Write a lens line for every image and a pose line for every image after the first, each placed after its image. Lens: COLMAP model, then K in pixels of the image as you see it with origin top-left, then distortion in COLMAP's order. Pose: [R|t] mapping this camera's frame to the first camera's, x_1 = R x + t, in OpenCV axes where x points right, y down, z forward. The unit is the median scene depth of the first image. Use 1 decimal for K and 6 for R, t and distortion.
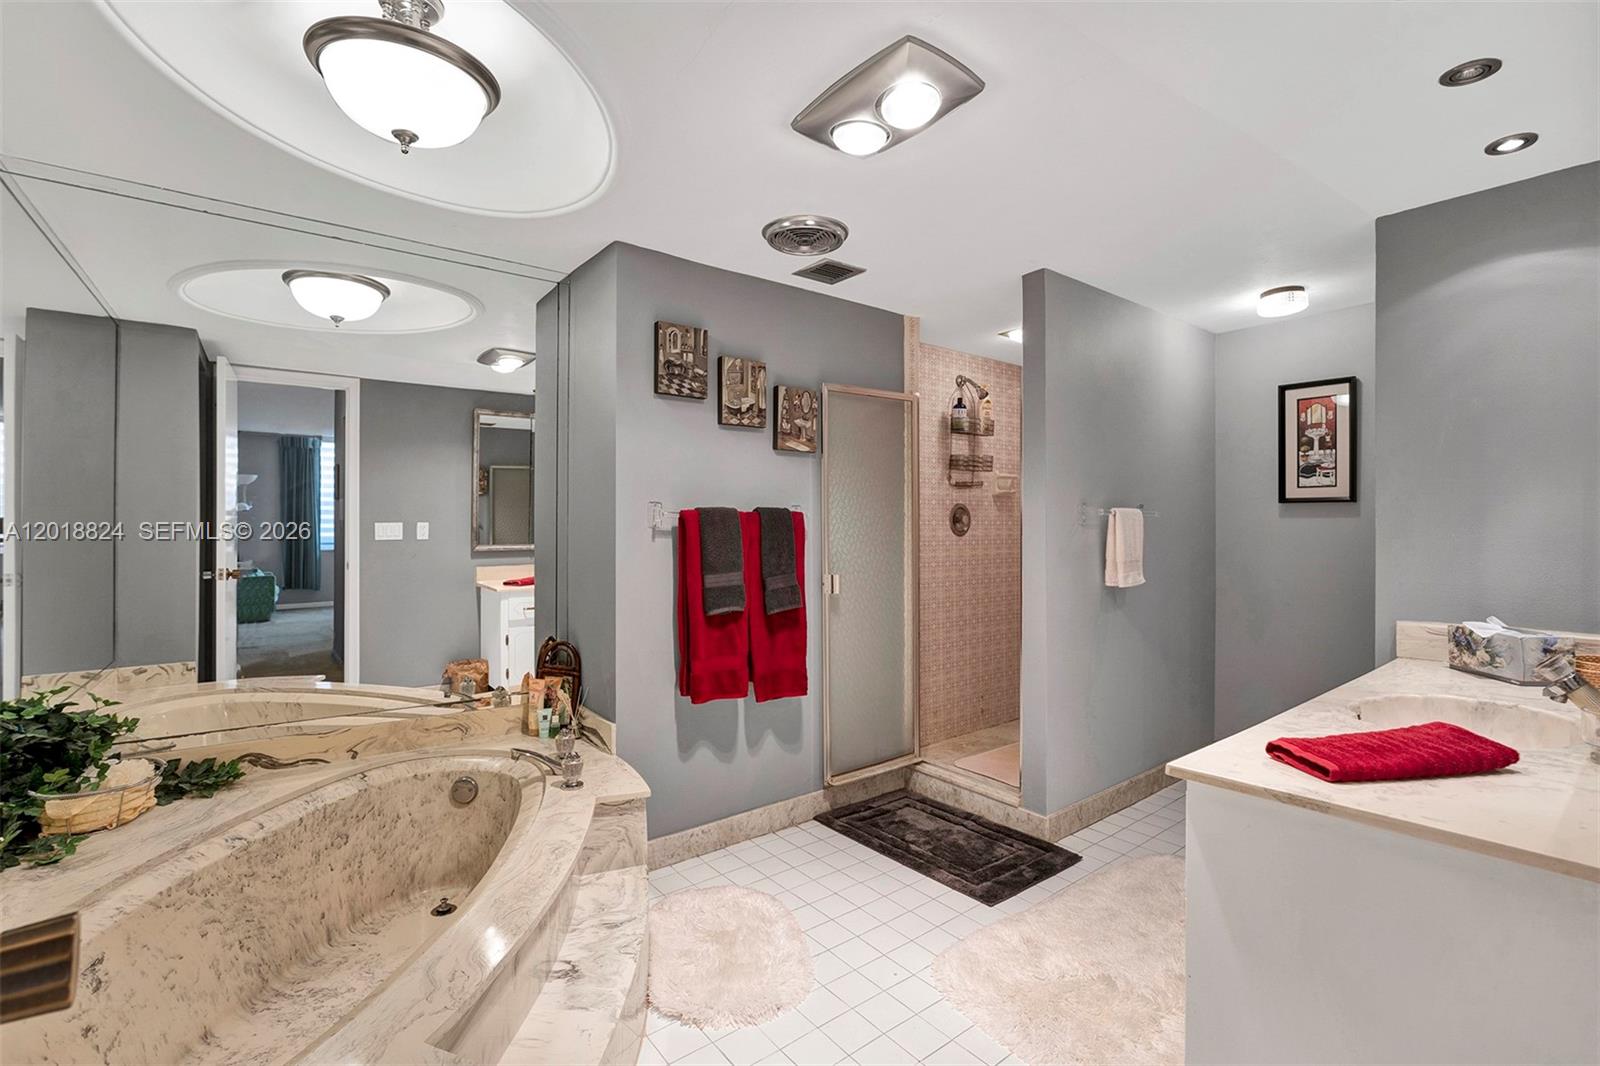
lens RADIAL K [[741.6, 0, 797.2], [0, 741.6, 526.0], [0, 0, 1]] dist [-0.009749, 0.001766]
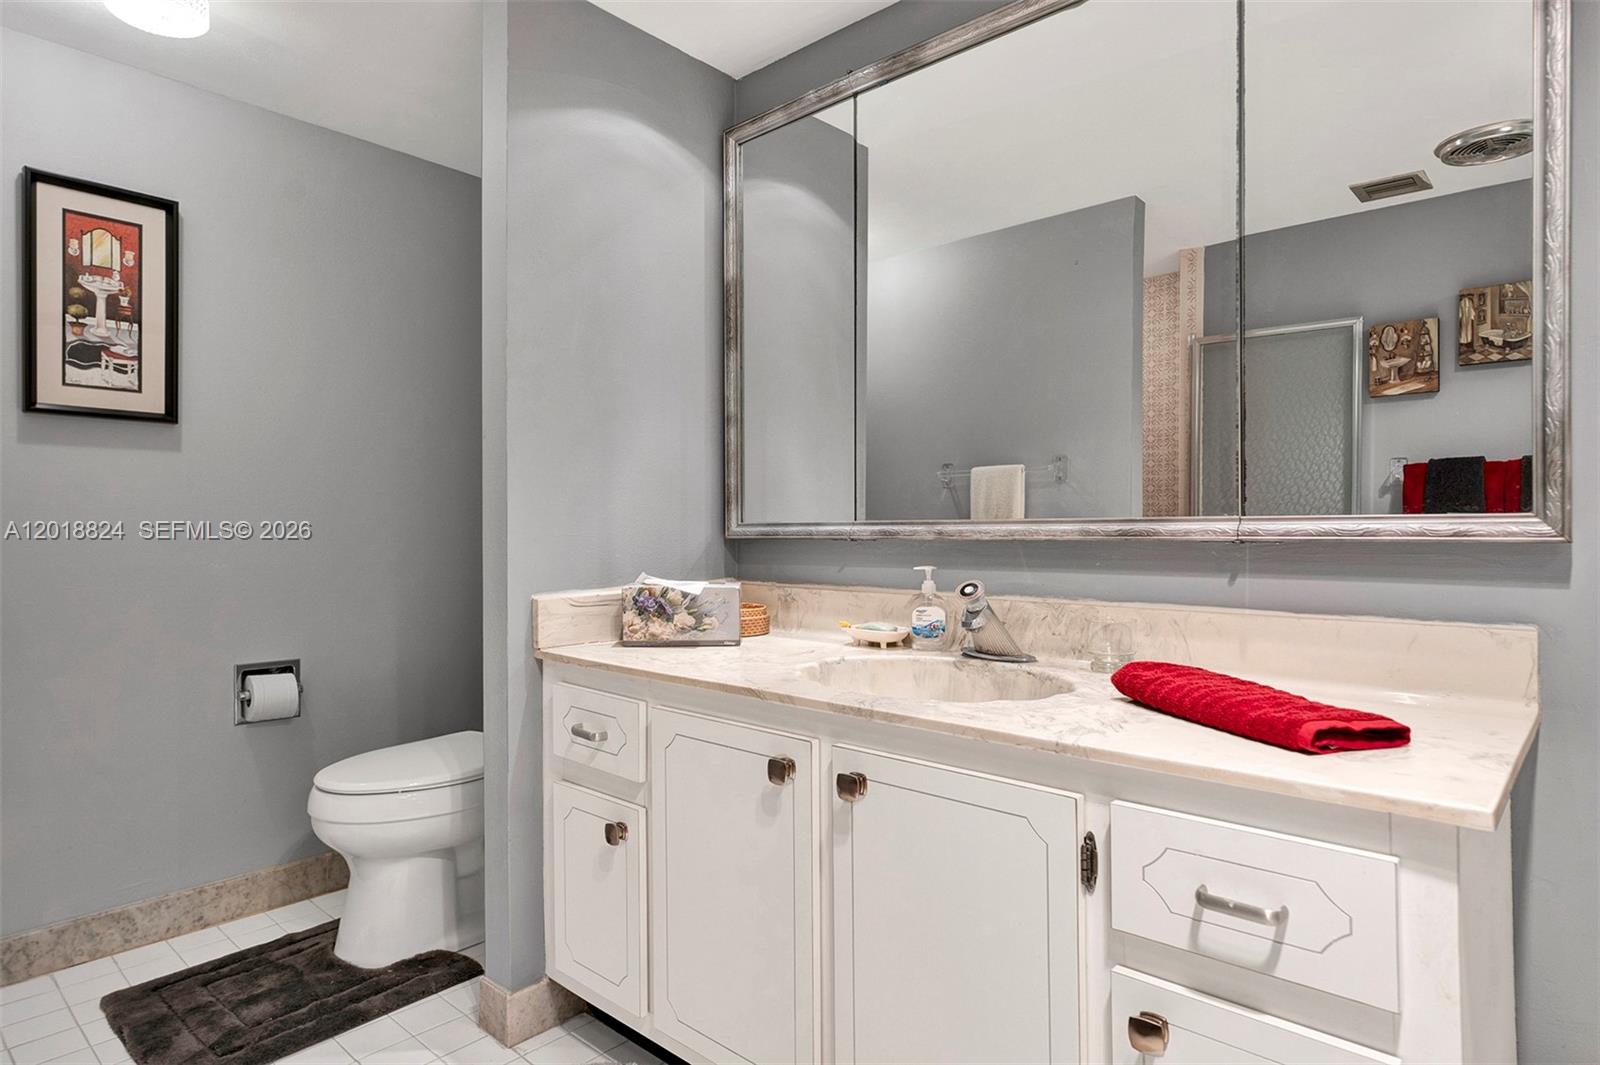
lens RADIAL K [[875.3, 0, 797.9], [0, 875.3, 529.8], [0, 0, 1]] dist [-0.001164, -0.000200]
pose [[-0.161054, -0.010136, 0.986893, 0.007647], [0.005618, 0.999922, 0.011187, 0.043668], [-0.986930, 0.007346, -0.160985, 0.613914]]
